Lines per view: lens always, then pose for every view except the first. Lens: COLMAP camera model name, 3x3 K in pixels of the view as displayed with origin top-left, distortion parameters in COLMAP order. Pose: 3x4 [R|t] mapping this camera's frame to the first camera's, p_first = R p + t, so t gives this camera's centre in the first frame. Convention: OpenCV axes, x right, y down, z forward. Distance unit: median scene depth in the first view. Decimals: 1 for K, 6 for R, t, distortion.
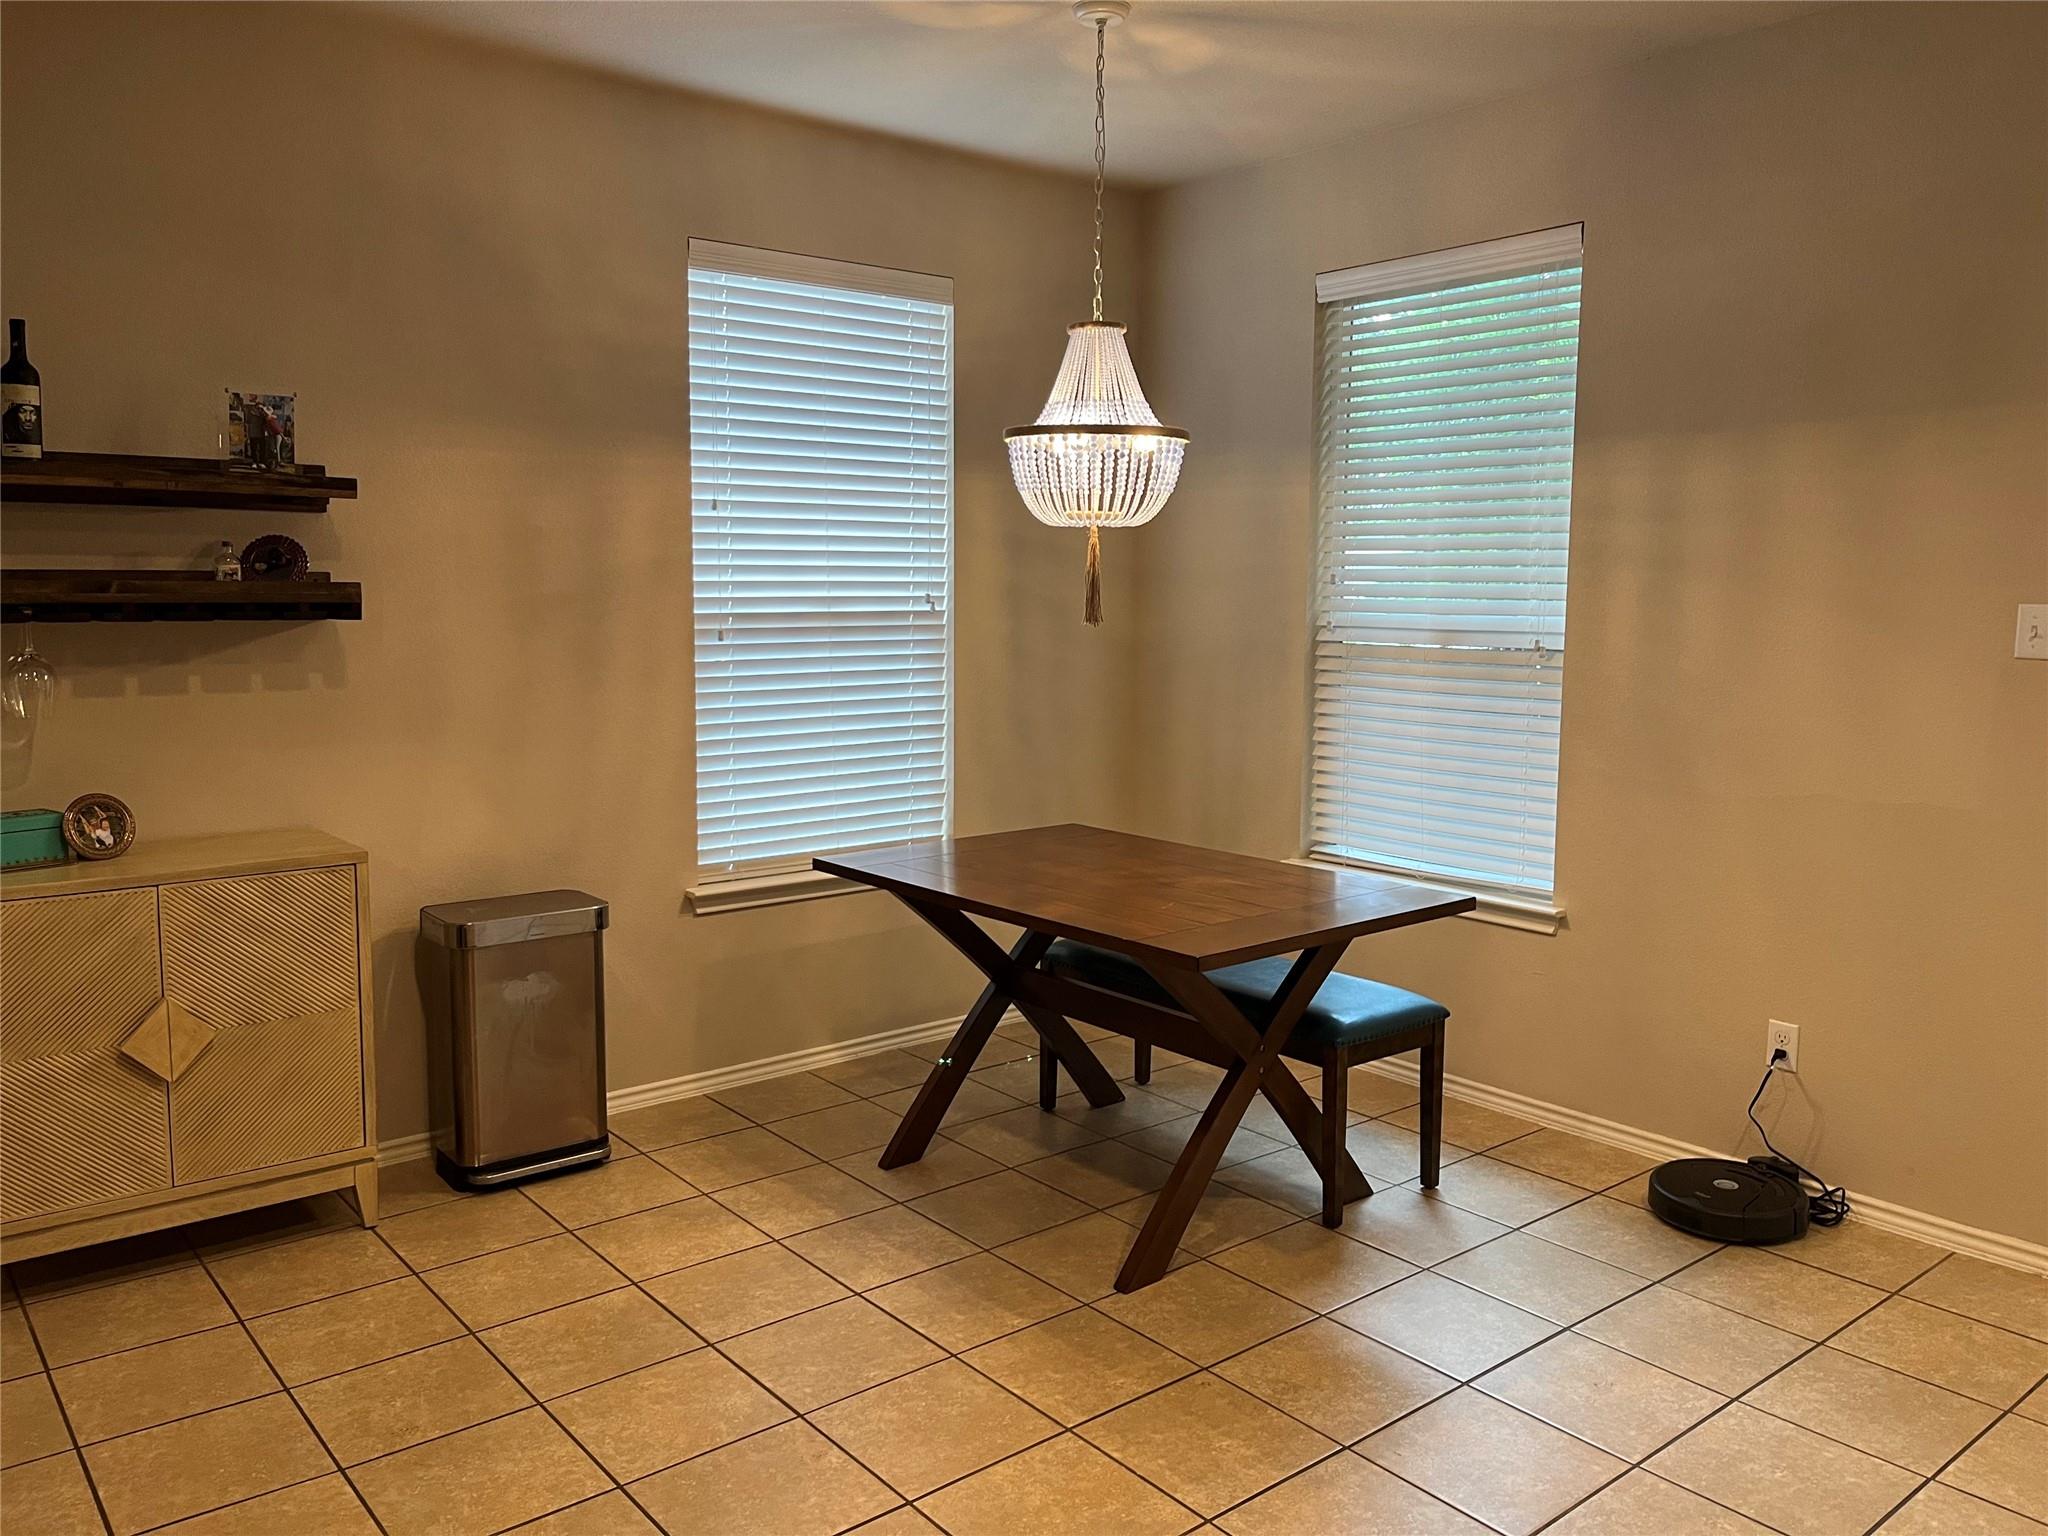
lens RADIAL K [[1547.8, 0, 1062.1], [0, 1547.8, 759.7], [0, 0, 1]] dist [0.059918, -0.092403]
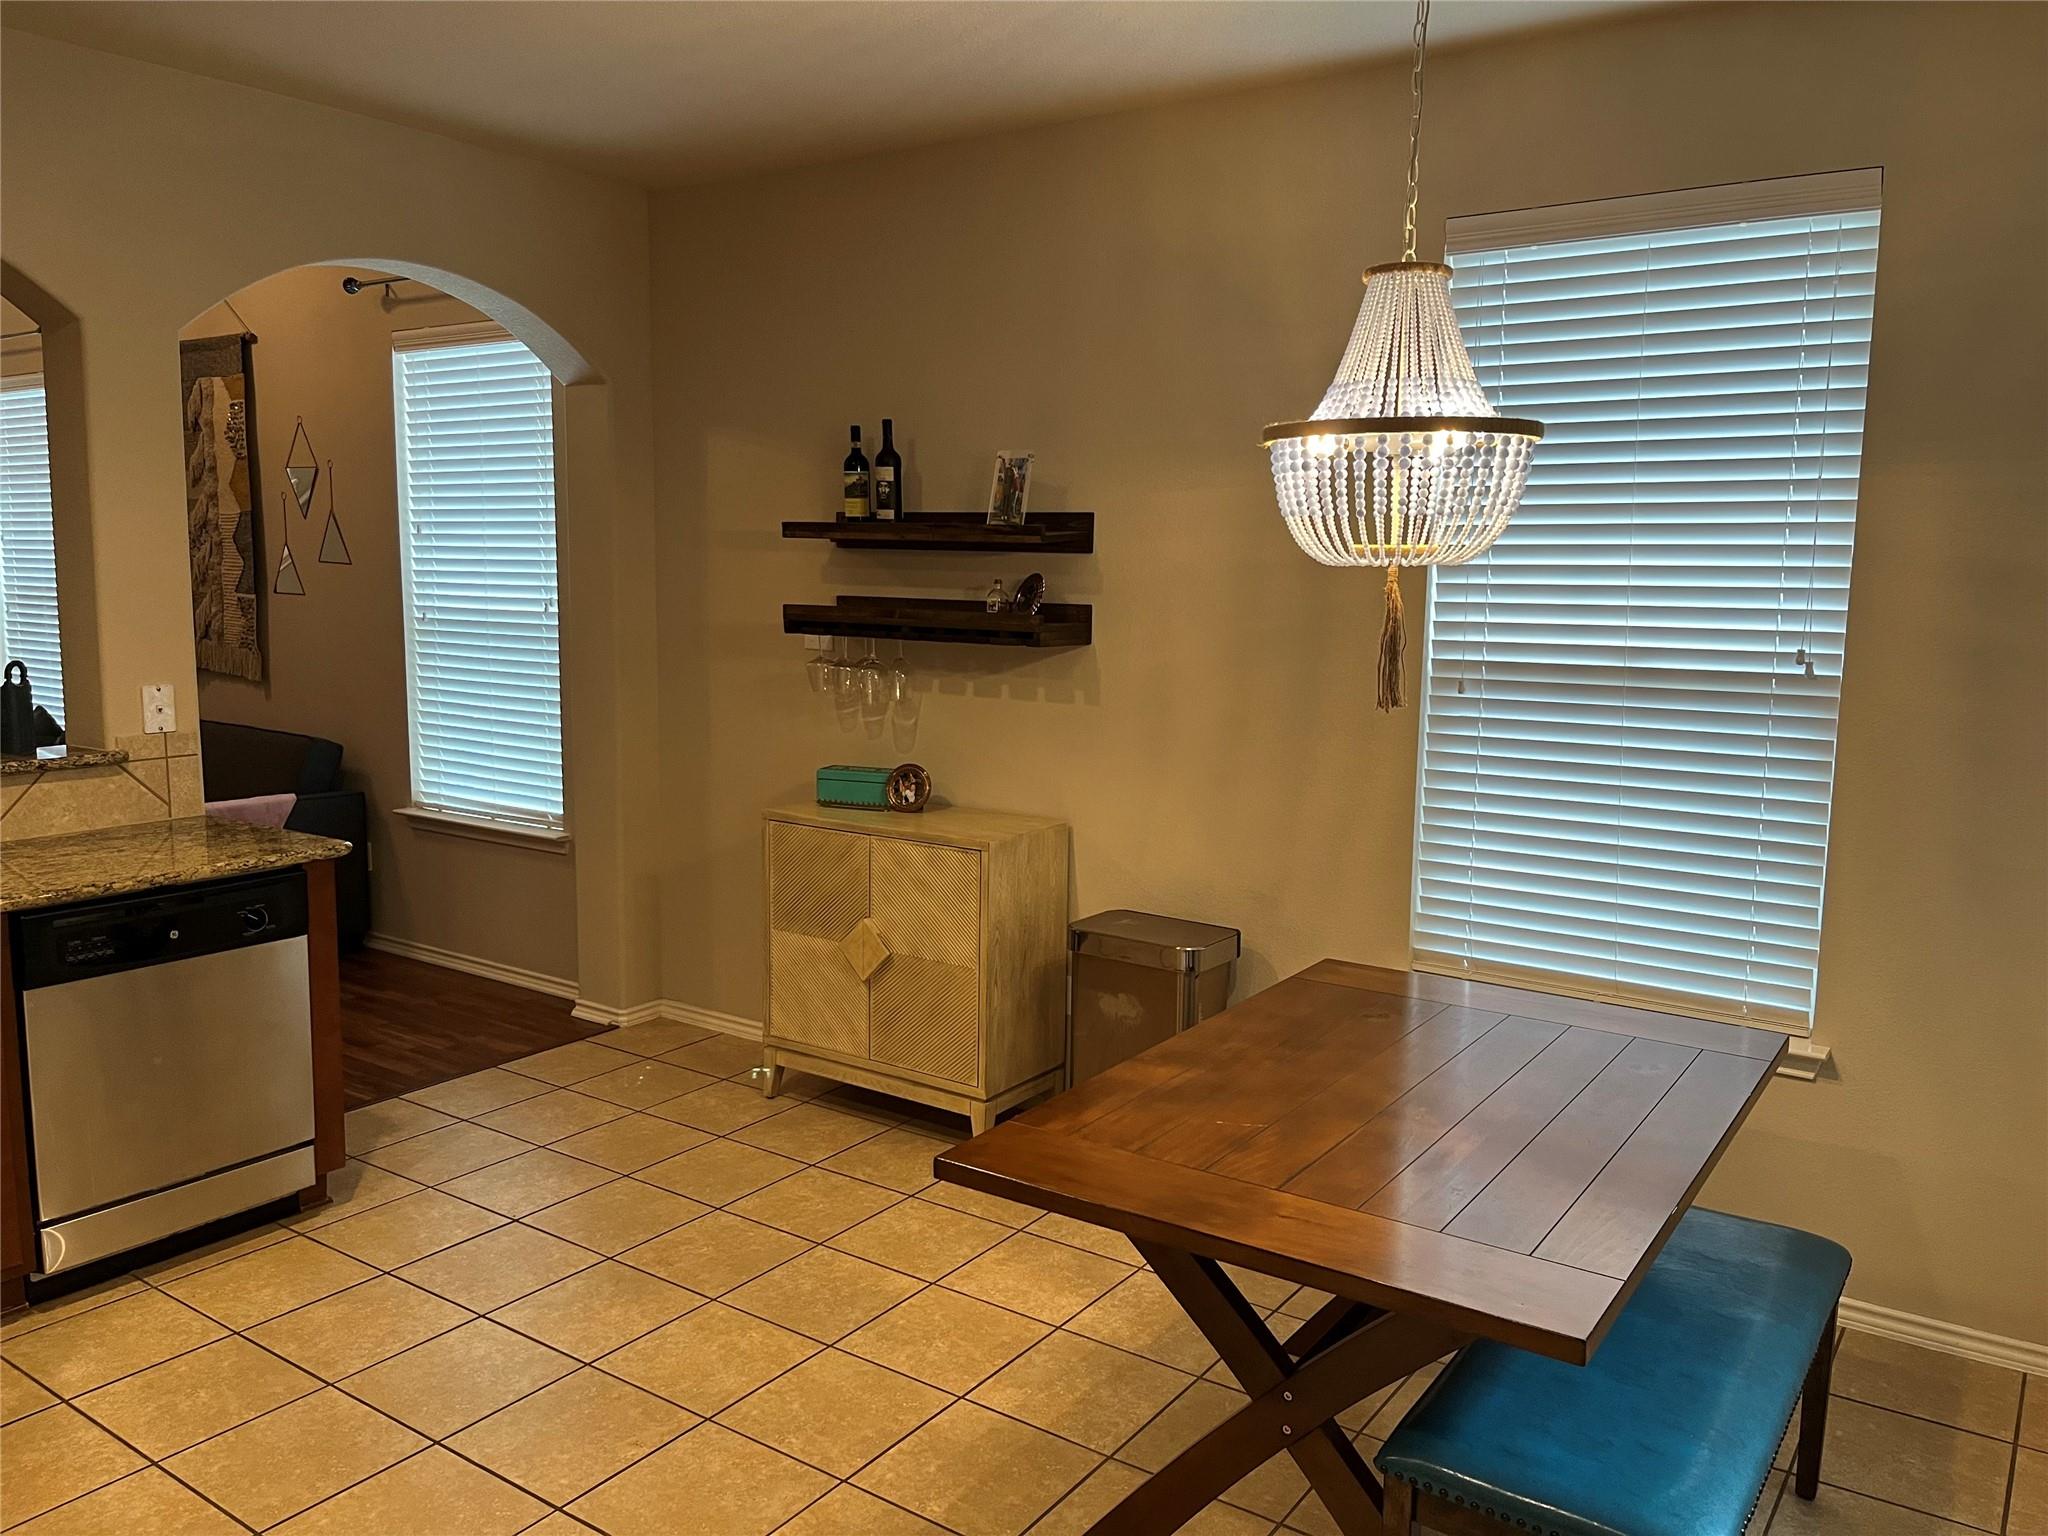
lens RADIAL K [[1543.7, 0, 1013.8], [0, 1543.7, 761.3], [0, 0, 1]] dist [0.051454, -0.078350]
pose [[0.263103, 0.125423, -0.956580, 0.652636], [-0.121003, 0.987974, 0.096258, -0.114102], [0.957149, 0.090423, 0.275116, 0.675482]]
